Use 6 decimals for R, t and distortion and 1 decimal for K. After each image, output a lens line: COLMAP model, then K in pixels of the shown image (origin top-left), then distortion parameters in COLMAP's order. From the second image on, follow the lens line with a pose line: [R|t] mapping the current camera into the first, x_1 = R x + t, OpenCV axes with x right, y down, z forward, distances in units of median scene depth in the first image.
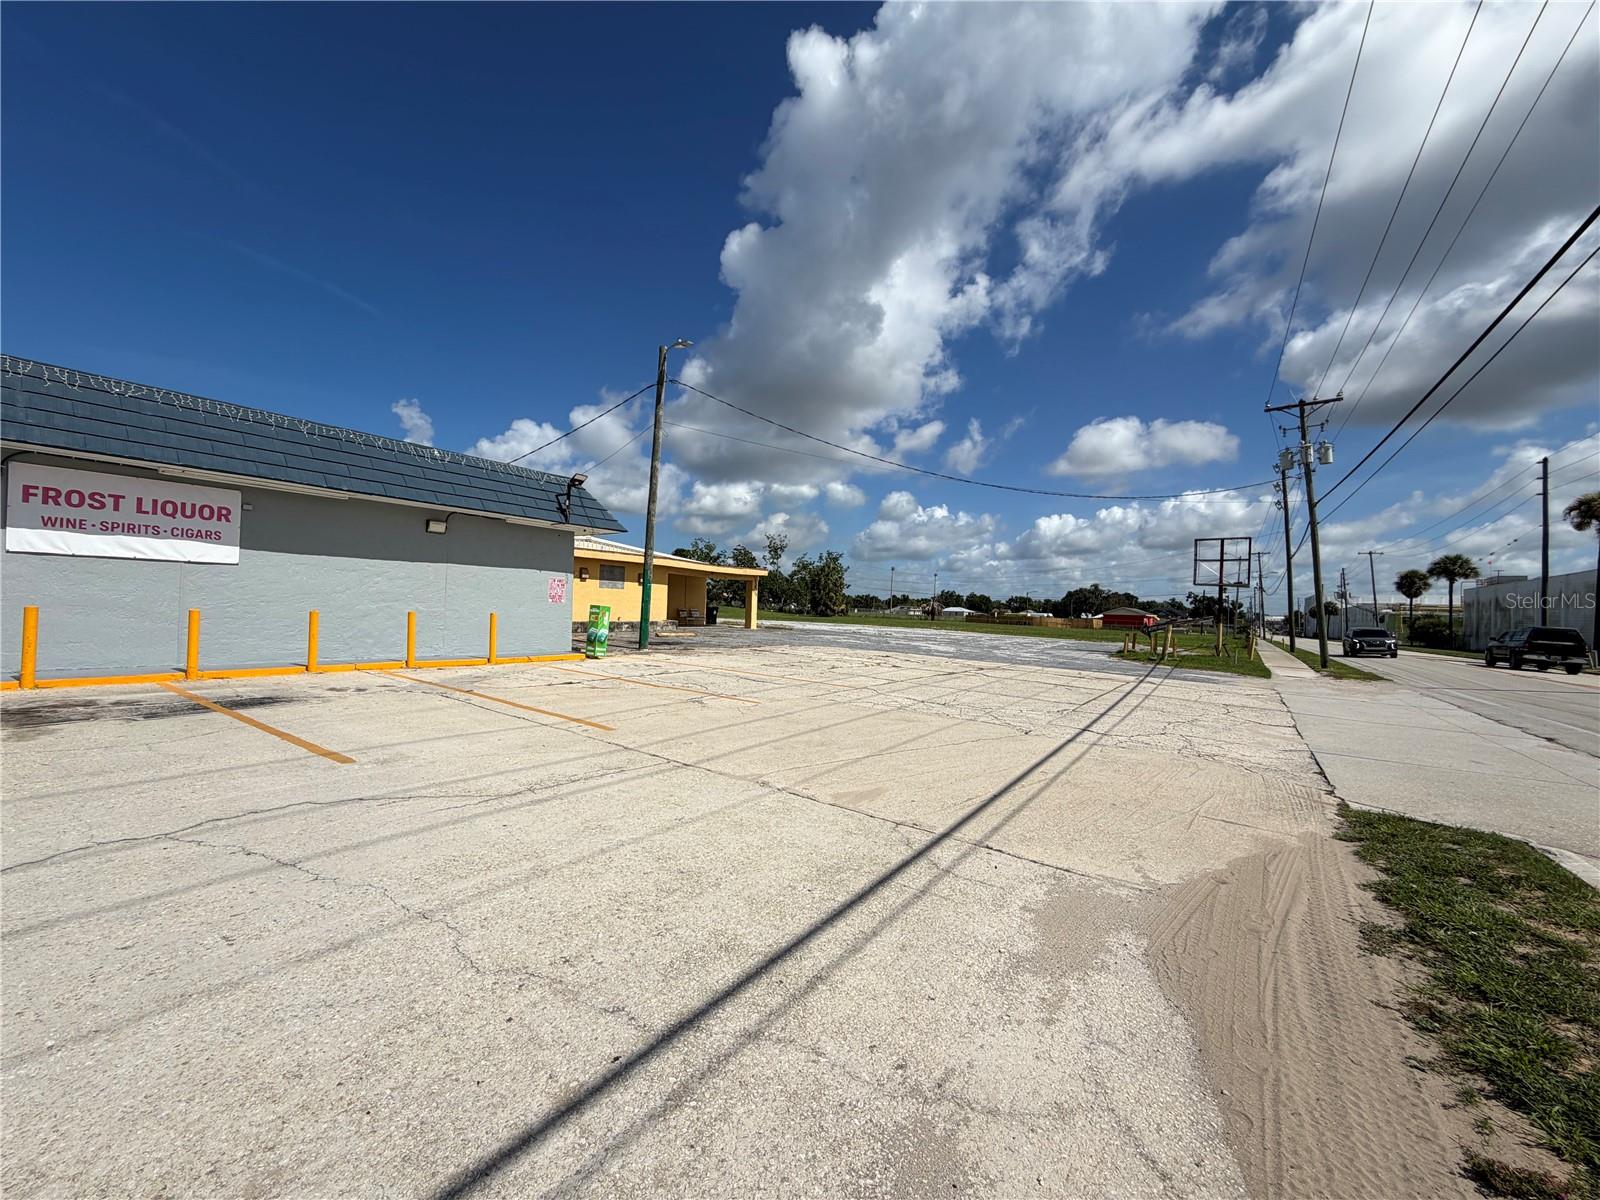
lens RADIAL K [[639.6, 0, 797.6], [0, 639.6, 596.0], [0, 0, 1]] dist [-0.000130, 0.000091]
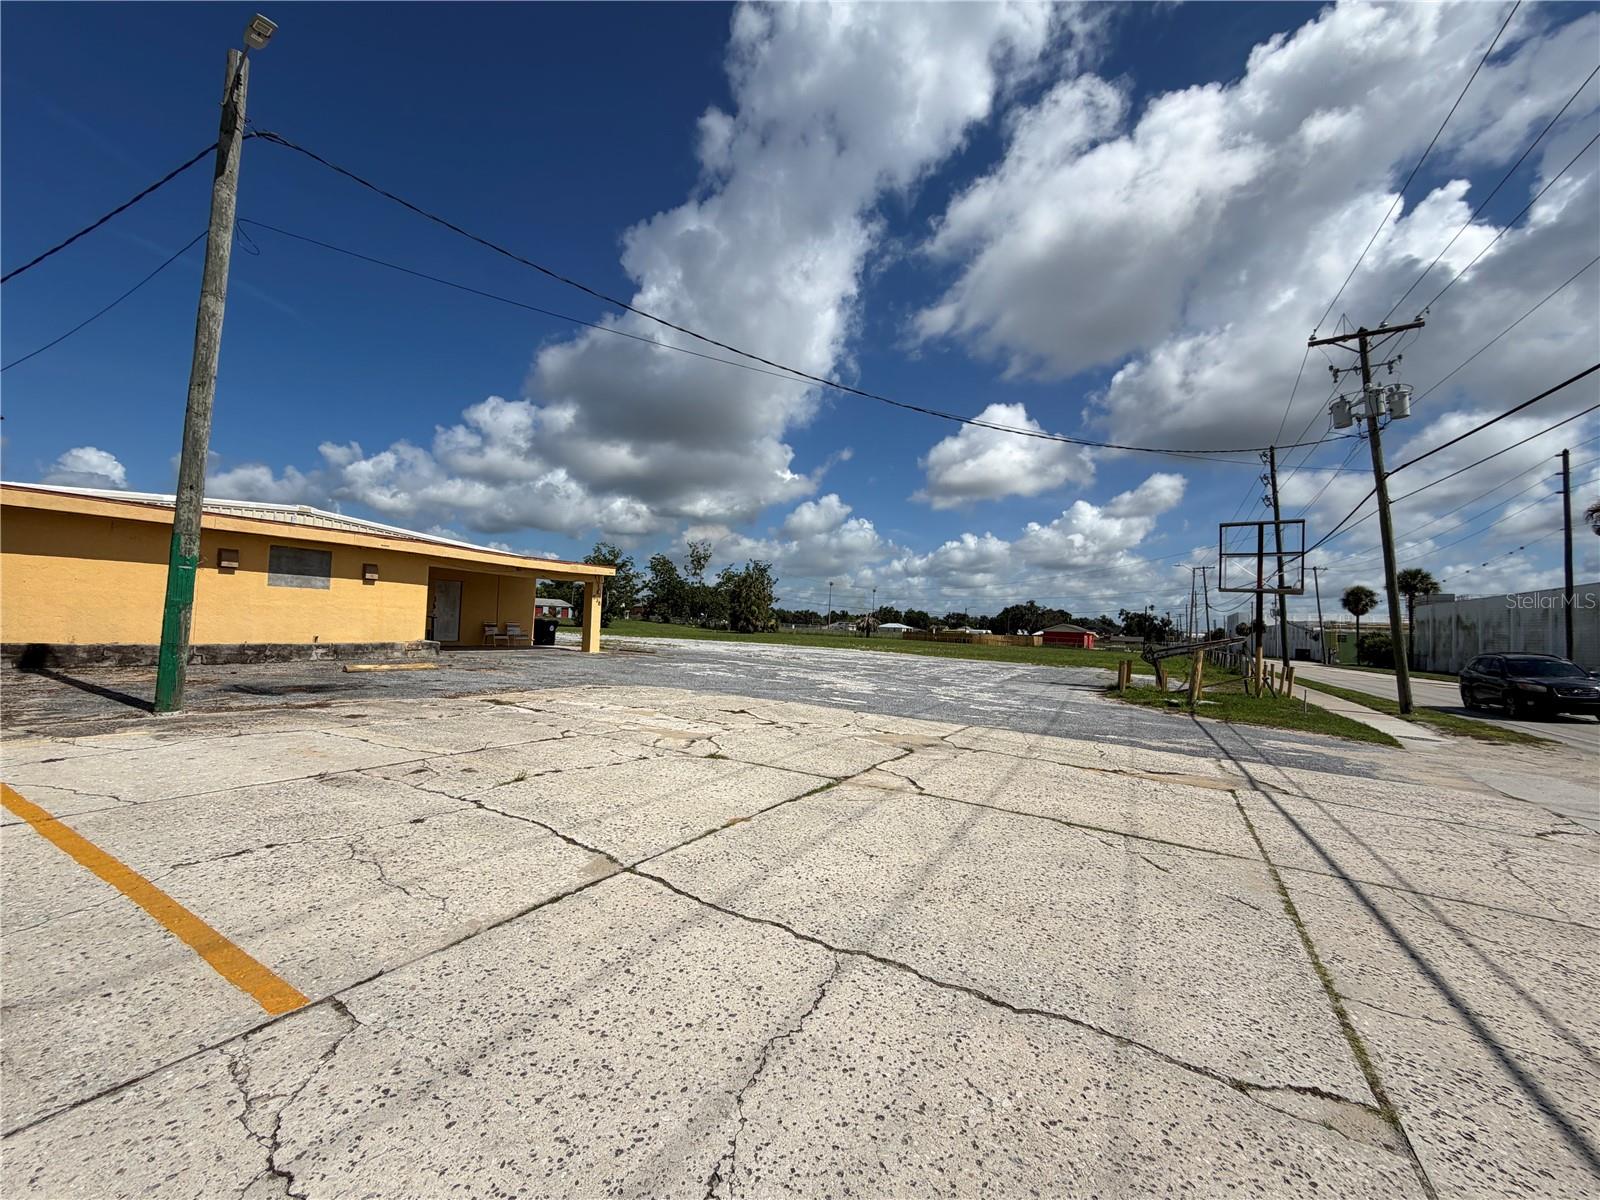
lens RADIAL K [[638.6, 0, 796.9], [0, 638.6, 598.0], [0, 0, 1]] dist [0.000708, 0.000247]
pose [[0.995952, 0.007510, 0.089569, 0.032345], [-0.005578, 0.999747, -0.021797, 0.002376], [-0.089710, 0.021209, 0.995742, 0.106859]]
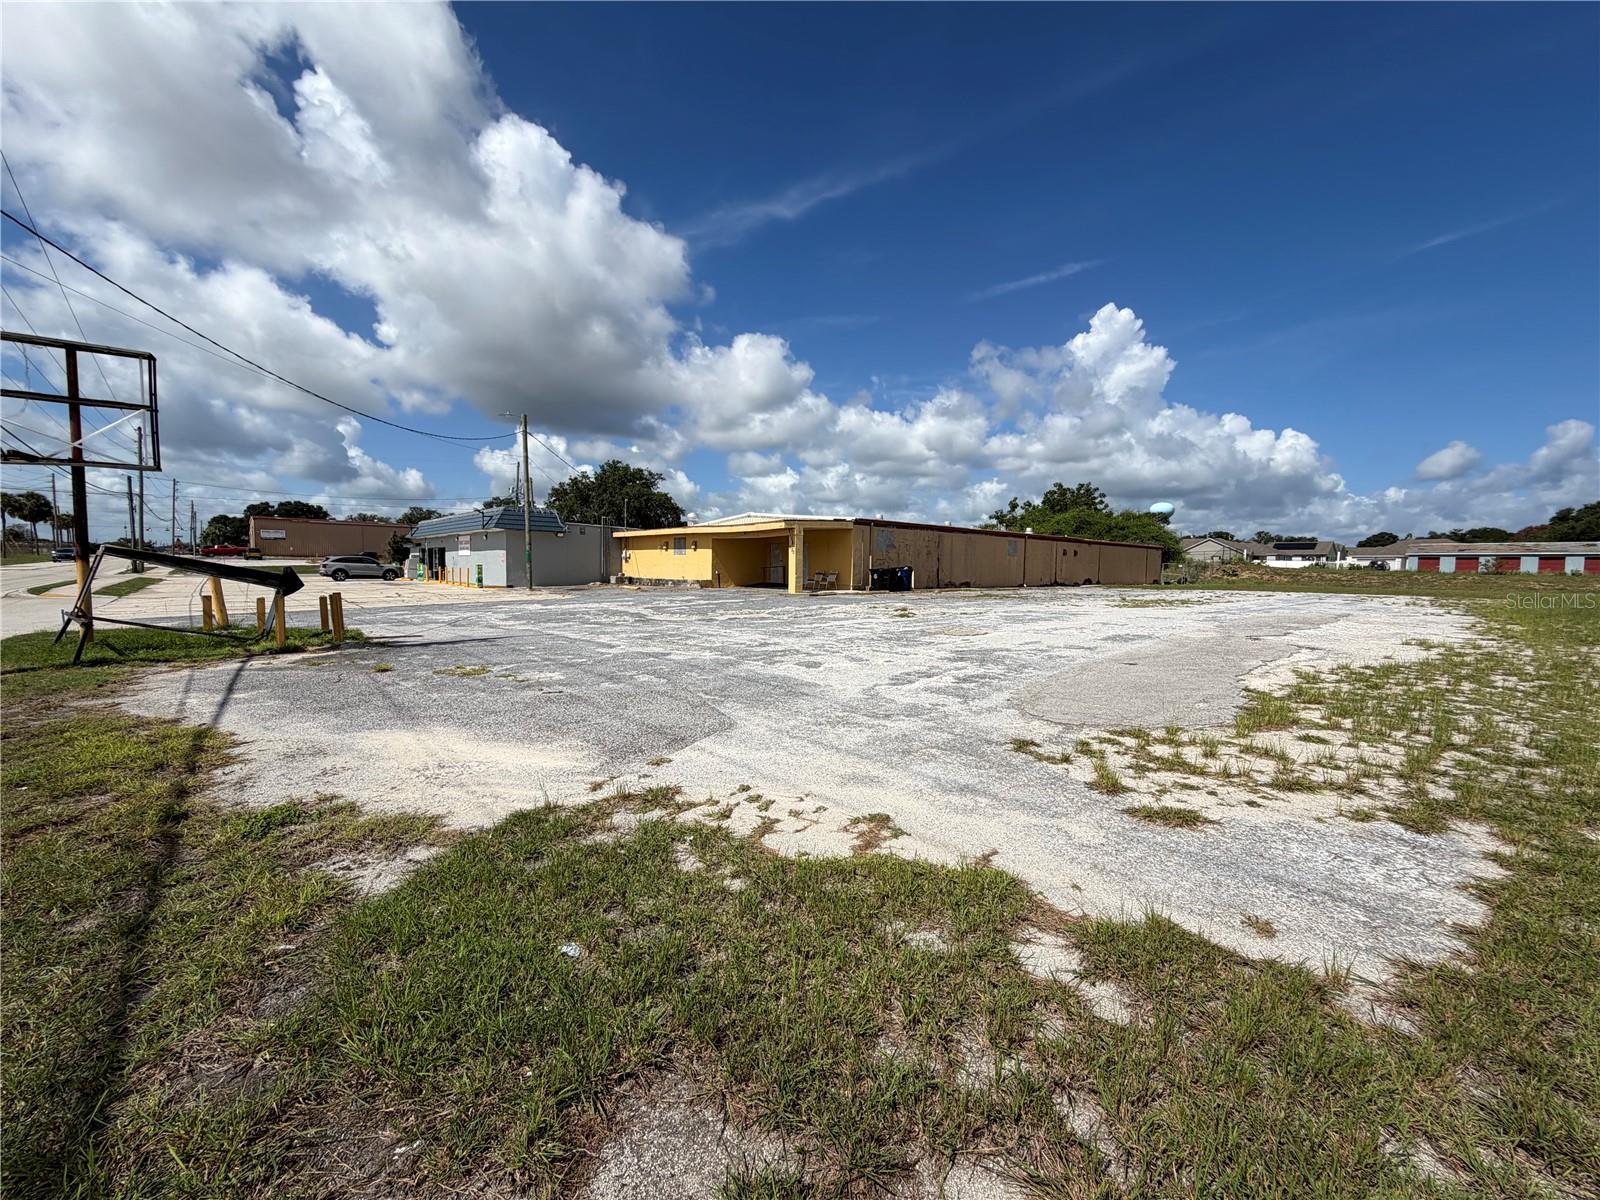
lens RADIAL K [[638.6, 0, 796.9], [0, 638.6, 598.0], [0, 0, 1]] dist [0.000708, 0.000247]
pose [[-0.236128, 0.012411, -0.971643, 0.249681], [-0.002031, 0.999910, 0.013266, 0.015918], [0.971720, 0.005106, -0.236081, 0.411603]]
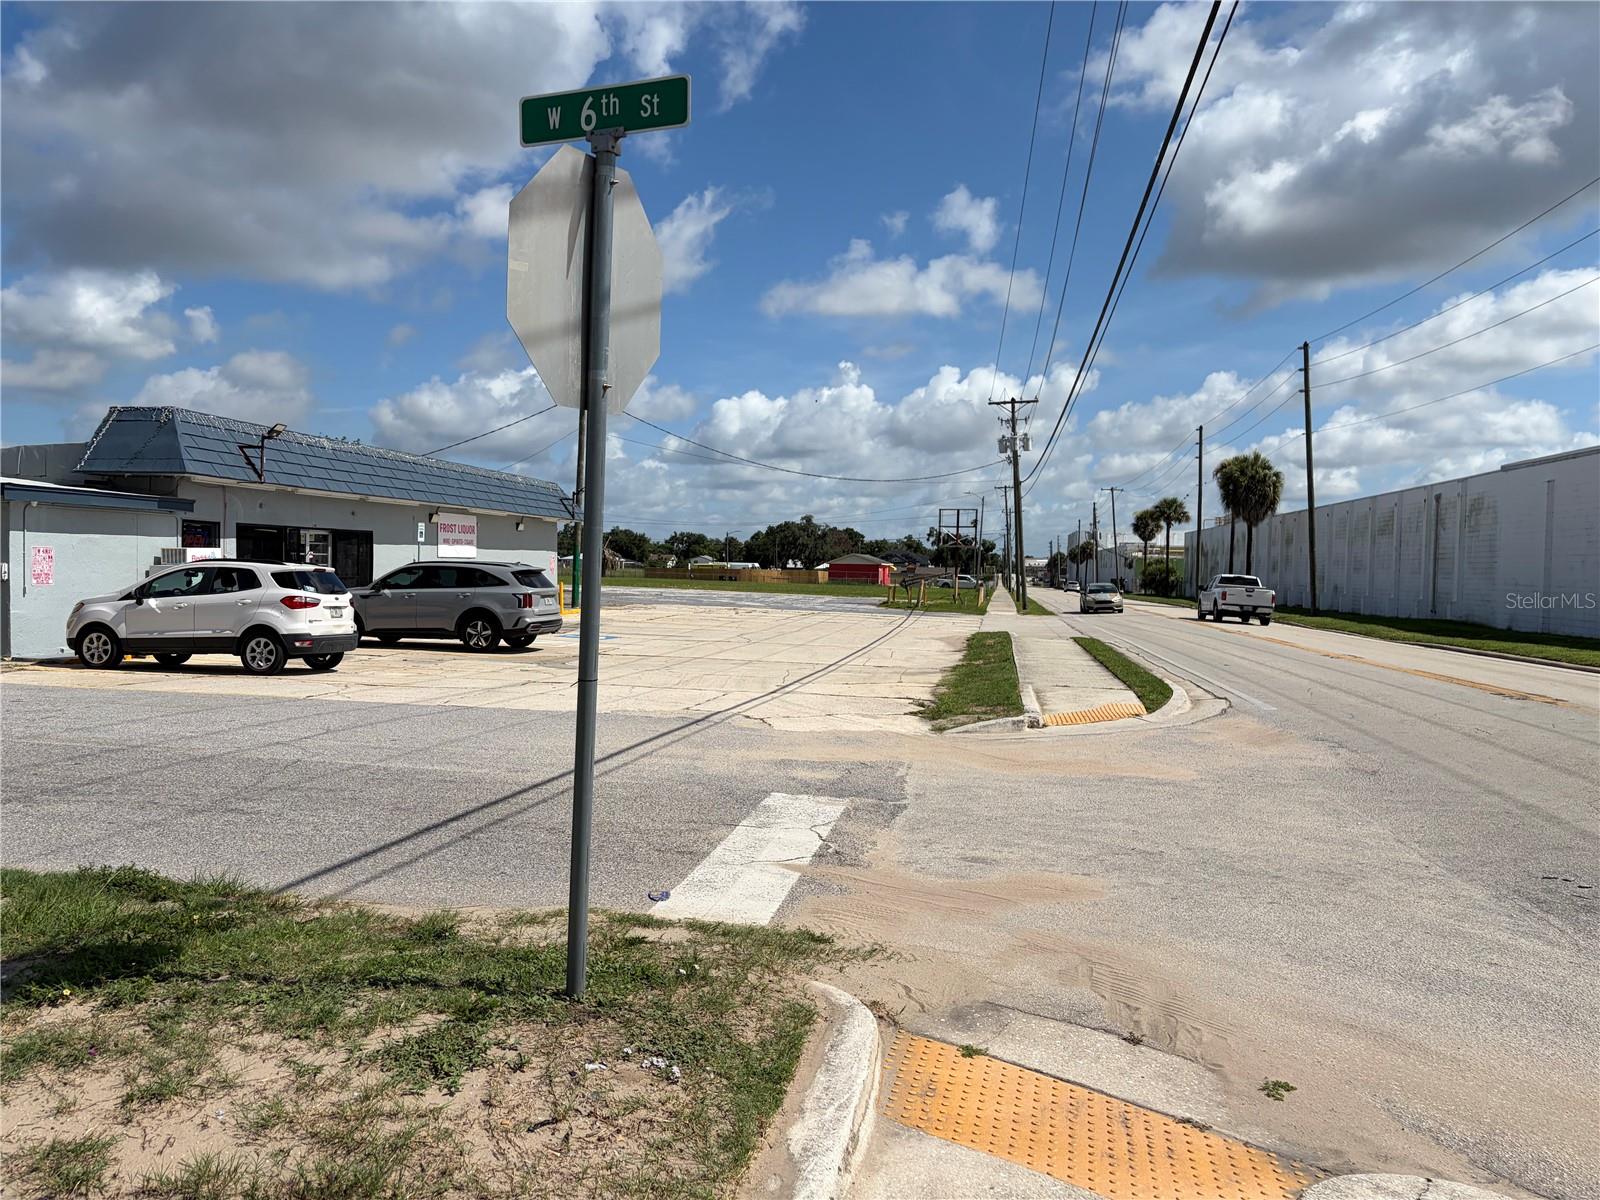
lens RADIAL K [[1209.5, 0, 793.5], [0, 1209.5, 604.3], [0, 0, 1]] dist [0.055364, -0.065205]
pose [[0.905700, -0.029134, 0.422917, -0.181349], [0.002482, 0.997983, 0.063434, -0.015903], [-0.423912, -0.056402, 0.903945, -0.290062]]
